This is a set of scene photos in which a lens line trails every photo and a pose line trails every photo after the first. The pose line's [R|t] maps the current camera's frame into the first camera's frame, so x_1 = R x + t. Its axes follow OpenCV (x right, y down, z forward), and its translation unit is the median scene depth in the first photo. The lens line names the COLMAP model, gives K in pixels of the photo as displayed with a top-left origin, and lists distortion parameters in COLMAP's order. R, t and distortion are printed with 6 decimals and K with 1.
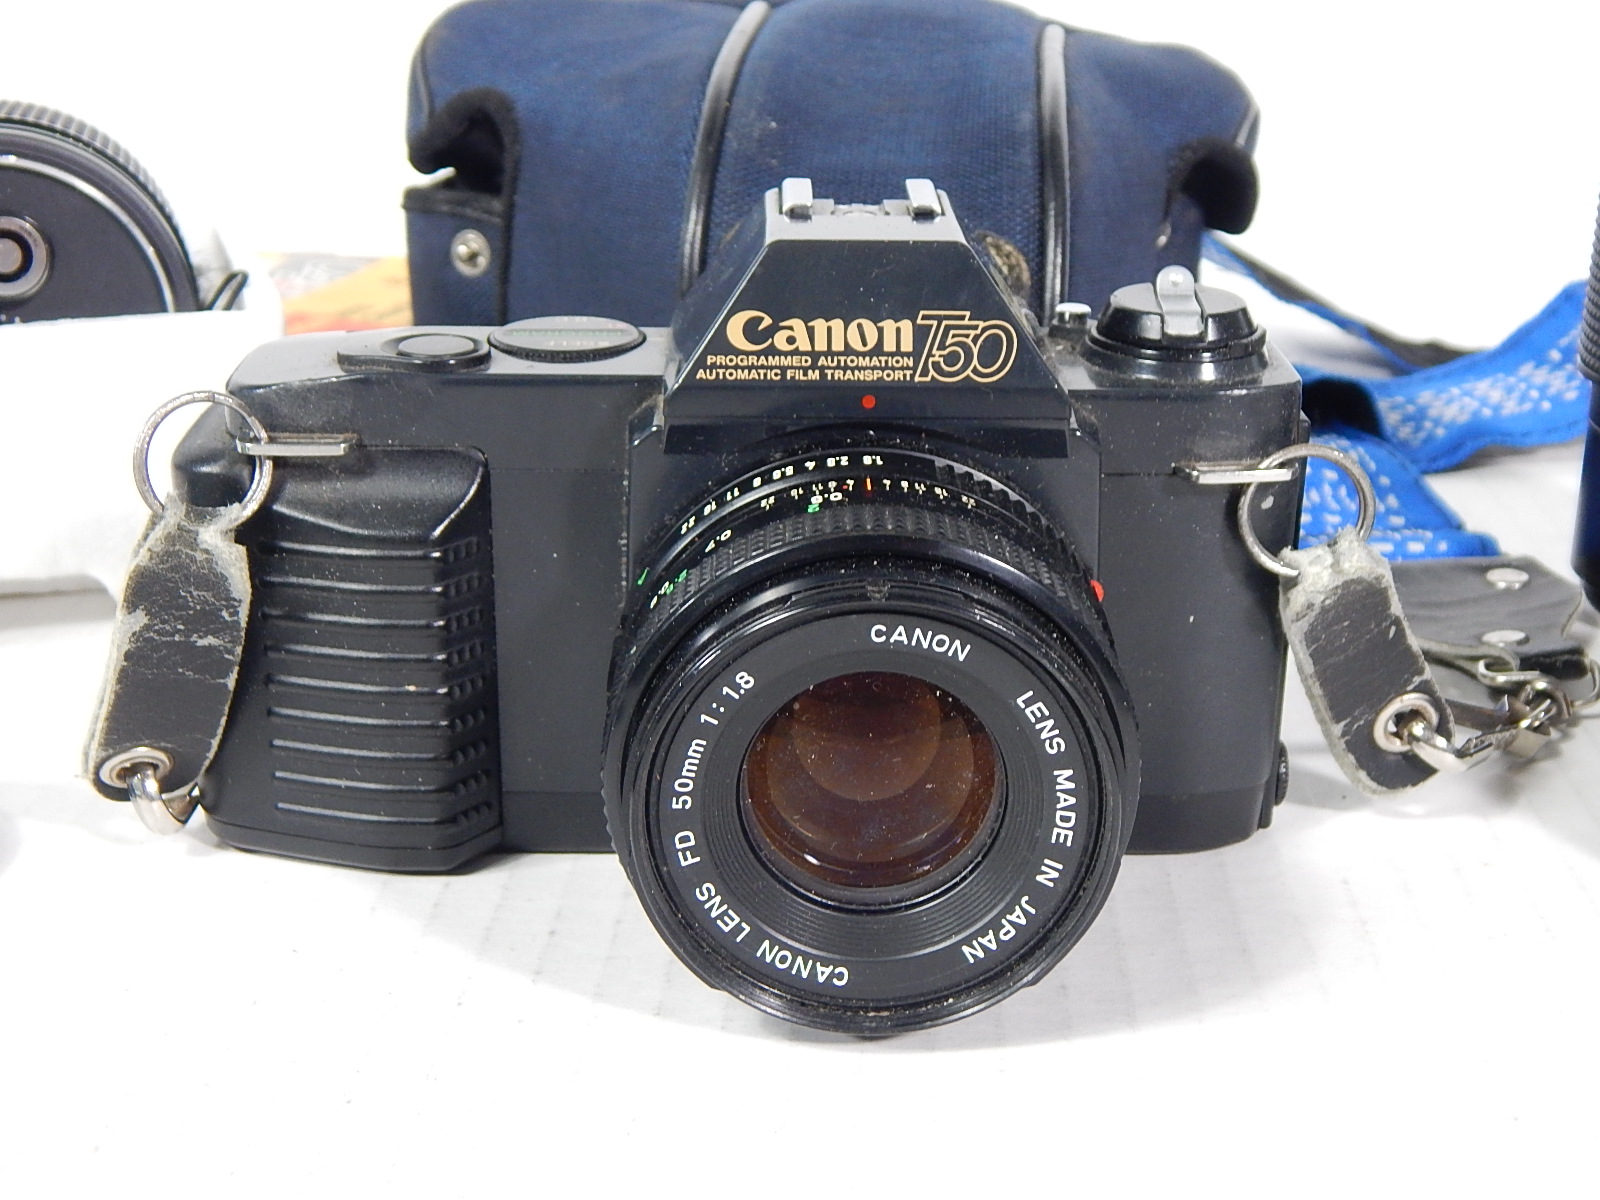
lens RADIAL K [[2237.6, 0, 807.6], [0, 2237.6, 598.5], [0, 0, 1]] dist [0.057825, 0.000000]
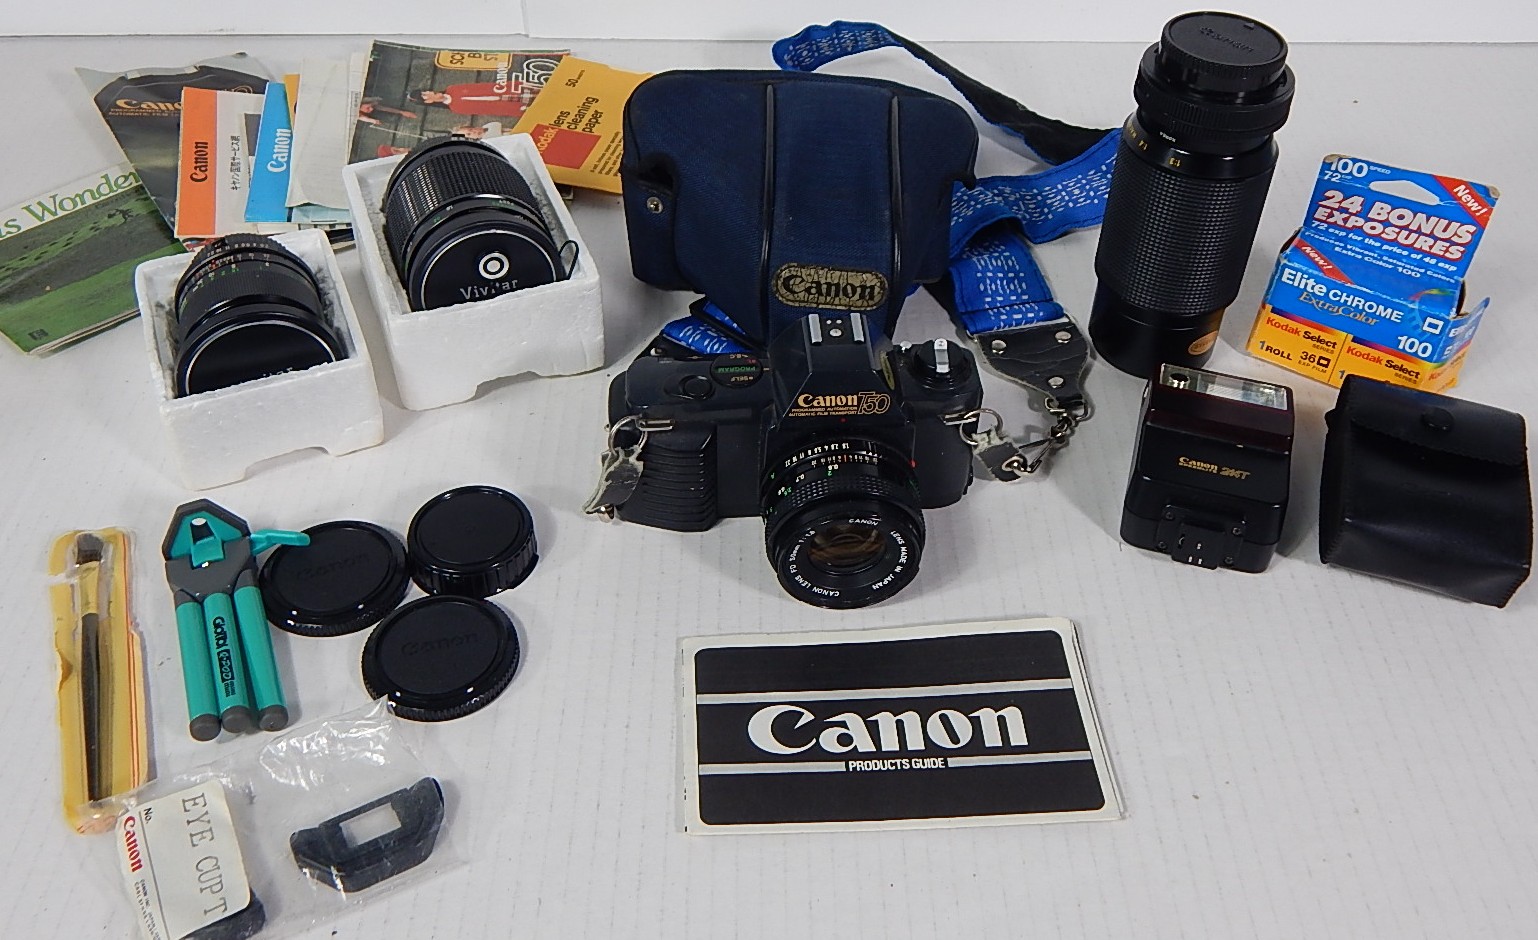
lens RADIAL K [[1454.9, 0, 767.2], [0, 1454.9, 470.4], [0, 0, 1]] dist [0.020196, 0.000000]
pose [[0.998149, -0.037084, 0.048199, -0.180224], [0.013458, 0.907604, 0.419611, -0.883037], [-0.059306, -0.418186, 0.906423, -0.877109]]
